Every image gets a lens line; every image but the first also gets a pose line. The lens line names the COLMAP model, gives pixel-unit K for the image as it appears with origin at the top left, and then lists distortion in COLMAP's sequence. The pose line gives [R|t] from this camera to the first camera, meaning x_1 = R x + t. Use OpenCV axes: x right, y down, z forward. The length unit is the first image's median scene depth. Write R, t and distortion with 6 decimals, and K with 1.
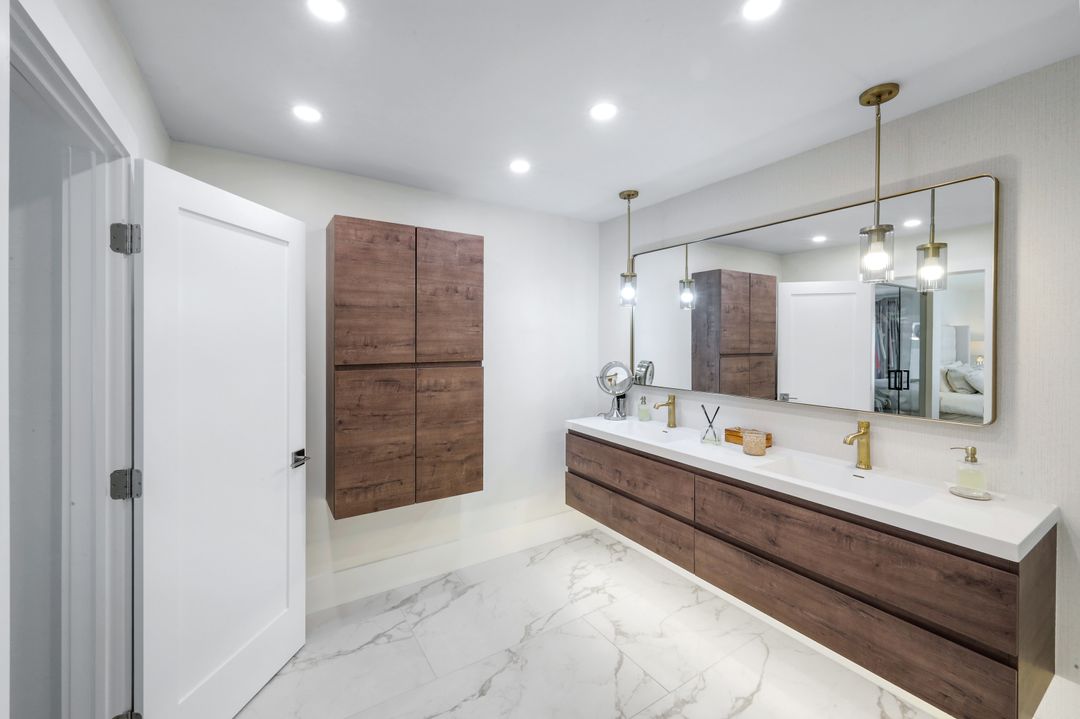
lens RADIAL K [[446.0, 0, 546.9], [0, 446.0, 339.2], [0, 0, 1]] dist [-0.001916, -0.000094]
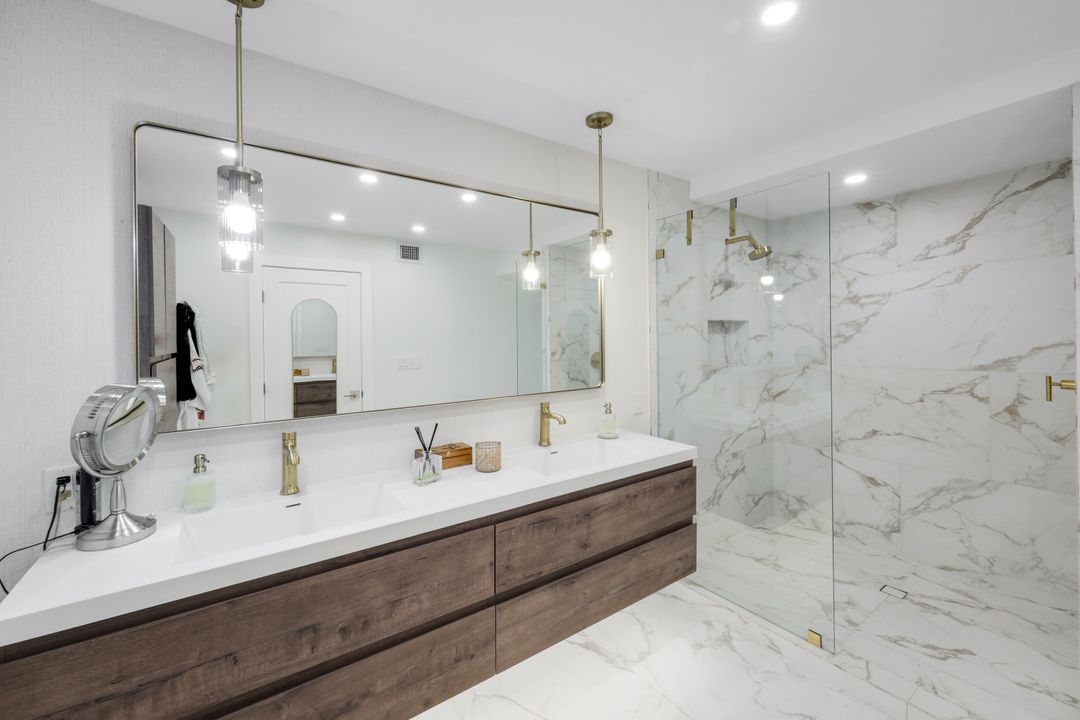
lens RADIAL K [[446.0, 0, 546.9], [0, 446.0, 339.7], [0, 0, 1]] dist [-0.001916, -0.000094]
pose [[-0.050157, -0.004067, 0.998733, -0.352759], [0.018359, 0.999819, 0.004993, 0.023978], [-0.998573, 0.018587, -0.050073, 0.985405]]
